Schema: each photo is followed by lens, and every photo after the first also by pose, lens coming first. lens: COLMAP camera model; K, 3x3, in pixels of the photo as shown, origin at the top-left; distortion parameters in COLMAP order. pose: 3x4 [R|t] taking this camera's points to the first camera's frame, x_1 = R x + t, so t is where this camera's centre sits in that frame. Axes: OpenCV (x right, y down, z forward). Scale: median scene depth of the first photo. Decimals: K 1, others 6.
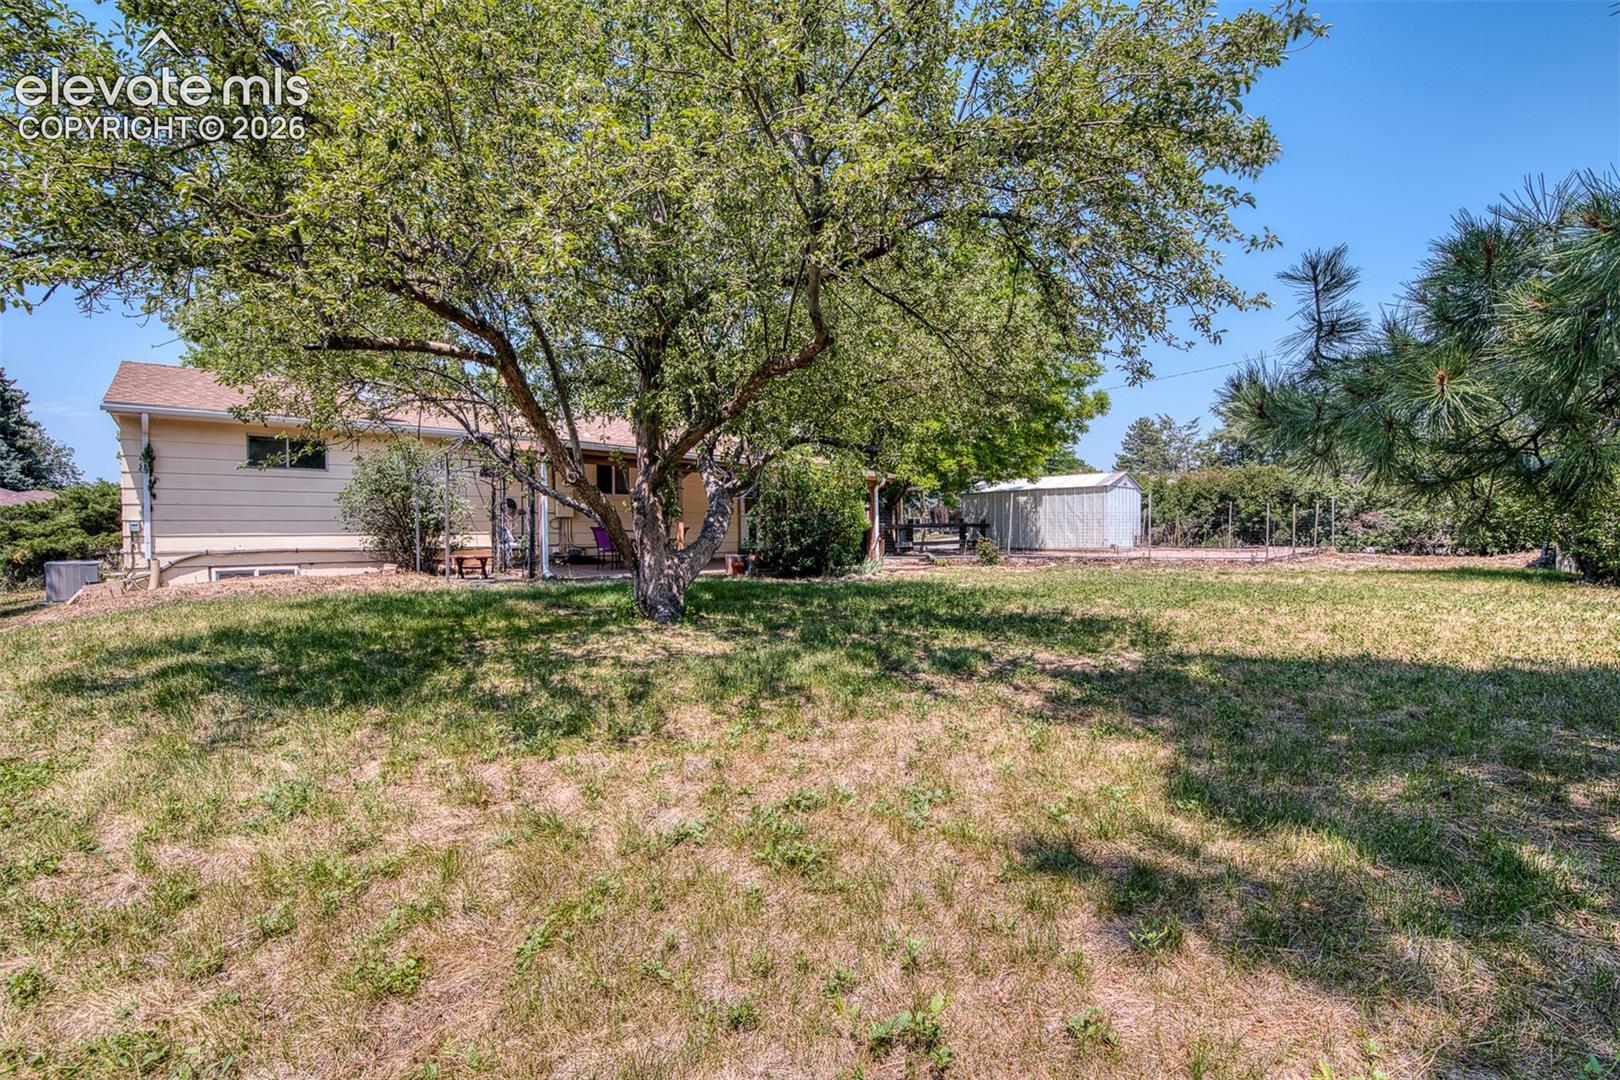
lens RADIAL K [[714.0, 0, 812.1], [0, 714.0, 536.8], [0, 0, 1]] dist [-0.004154, -0.000864]
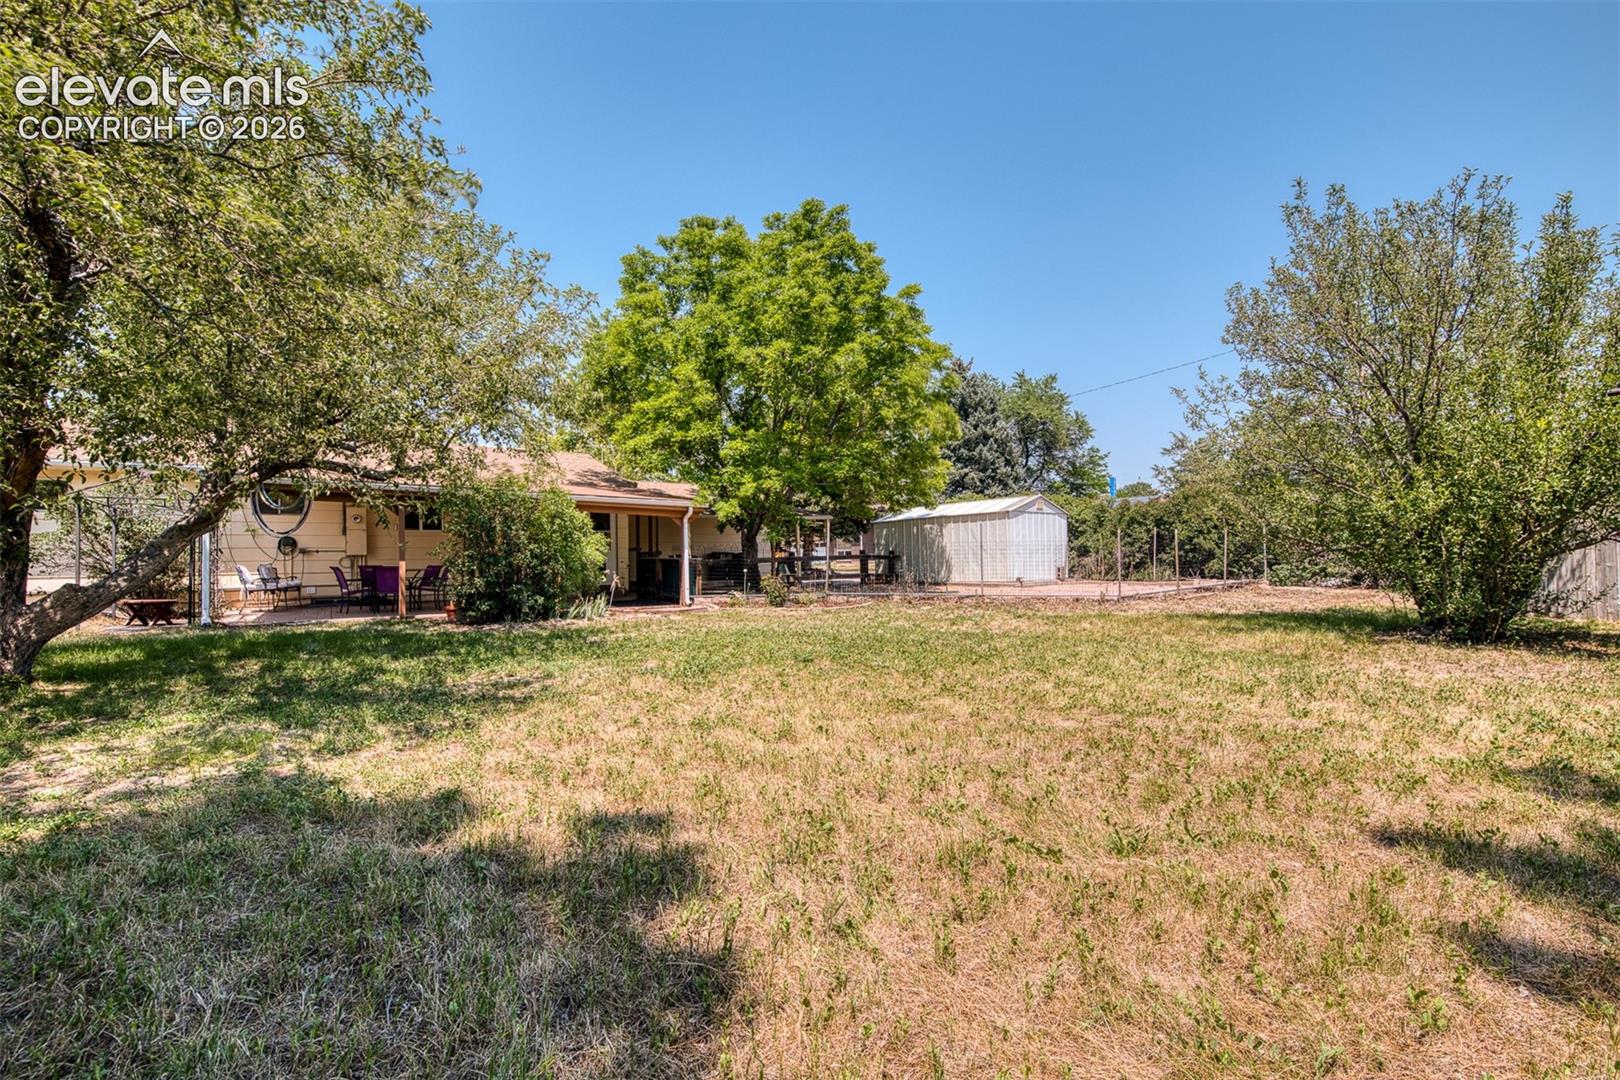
lens RADIAL K [[714.0, 0, 807.5], [0, 714.0, 544.3], [0, 0, 1]] dist [-0.004154, -0.000864]
pose [[0.994498, -0.012963, -0.103946, 0.245319], [0.009604, 0.999418, -0.032748, -0.004107], [0.104310, 0.031569, 0.994044, 0.094388]]
